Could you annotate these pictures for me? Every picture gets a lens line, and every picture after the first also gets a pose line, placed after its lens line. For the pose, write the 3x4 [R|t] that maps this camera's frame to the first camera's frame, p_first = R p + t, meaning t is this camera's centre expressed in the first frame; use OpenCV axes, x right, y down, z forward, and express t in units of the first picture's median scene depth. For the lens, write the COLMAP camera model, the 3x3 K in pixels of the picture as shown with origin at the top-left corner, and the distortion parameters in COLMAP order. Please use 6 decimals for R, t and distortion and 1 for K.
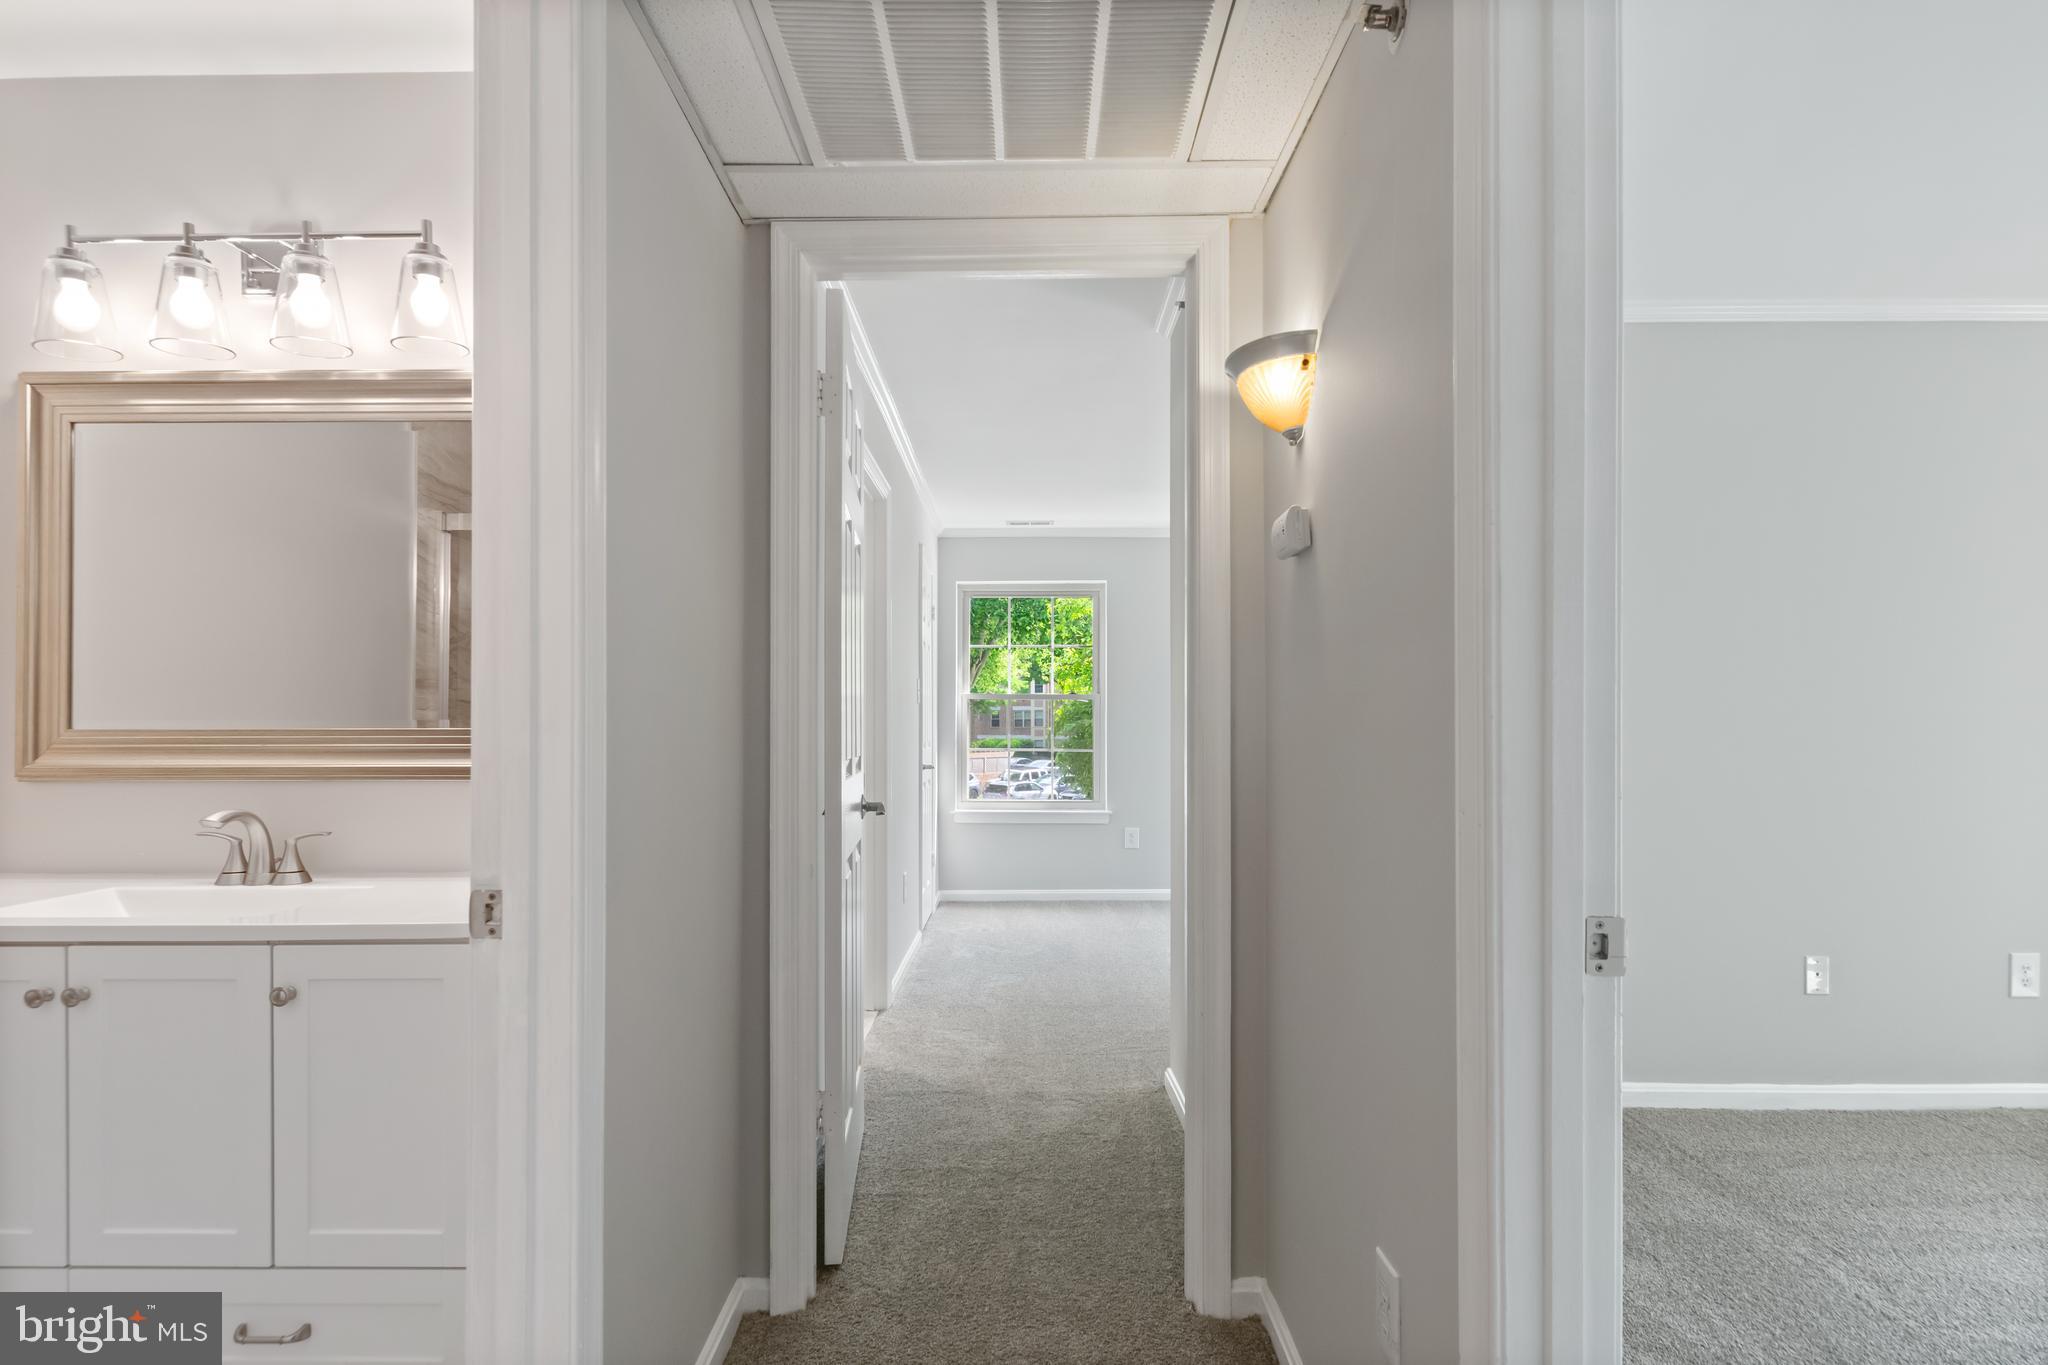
lens RADIAL K [[1053.8, 0, 1026.8], [0, 1053.8, 729.0], [0, 0, 1]] dist [-0.001118, -0.003520]
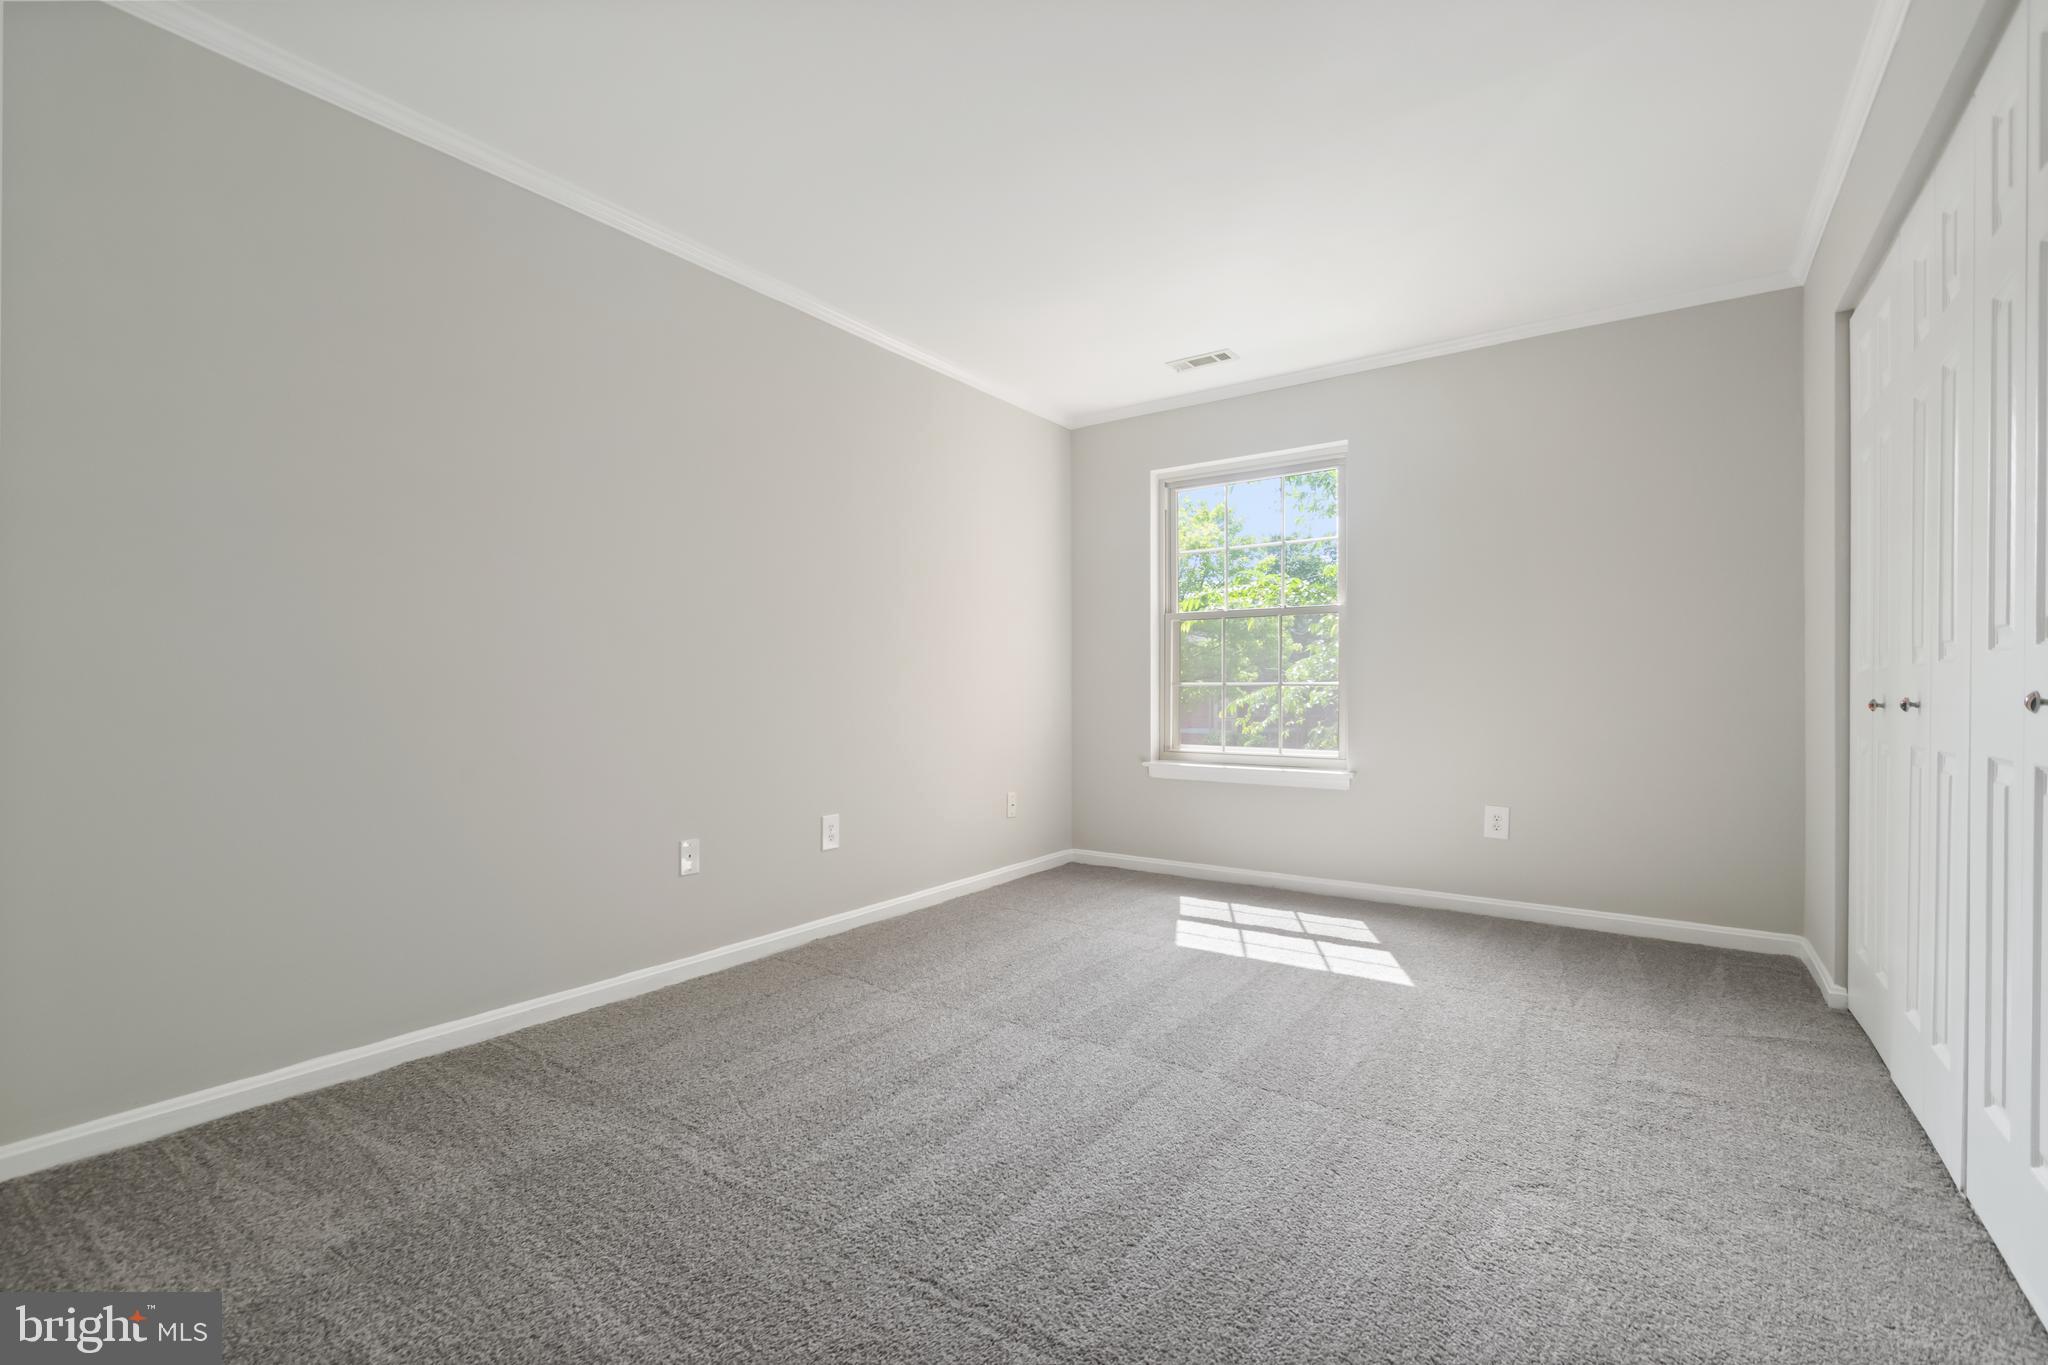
lens RADIAL K [[911.1, 0, 1027.6], [0, 911.1, 674.0], [0, 0, 1]] dist [-0.002822, 0.000343]
pose [[0.561777, 0.008382, 0.827246, 0.205272], [0.001513, 0.999937, -0.011159, 0.068773], [-0.827287, 0.007520, 0.561729, 0.218754]]
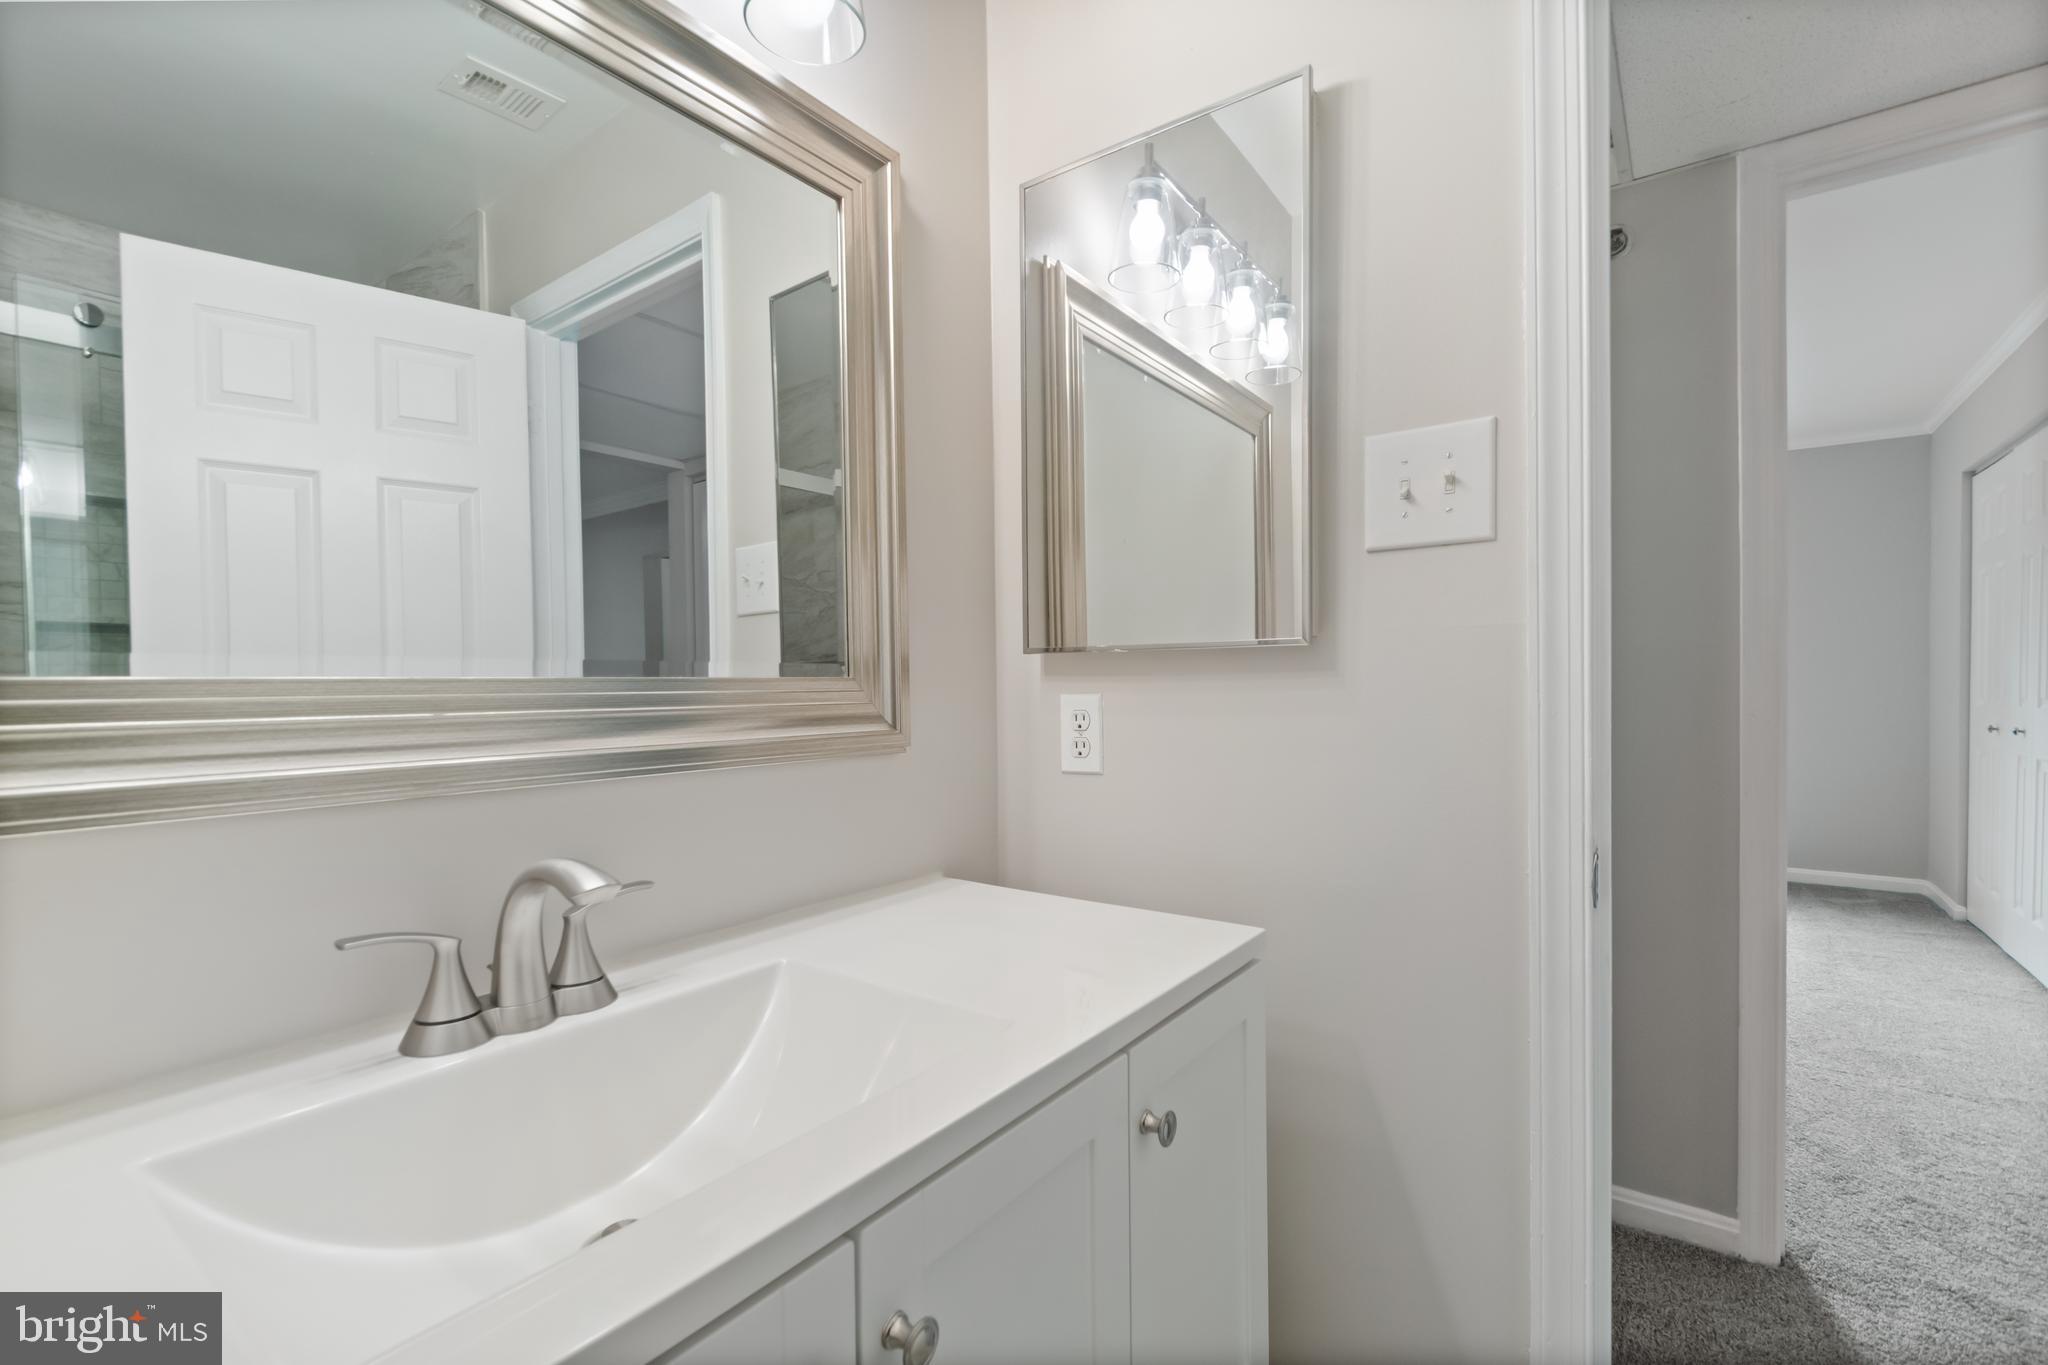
lens RADIAL K [[911.1, 0, 1021.6], [0, 911.1, 703.6], [0, 0, 1]] dist [-0.002822, 0.000343]
pose [[0.584895, -0.021772, 0.810817, -0.655150], [0.013330, 0.999763, 0.017230, 0.005443], [-0.811000, 0.000730, 0.585046, 0.436397]]
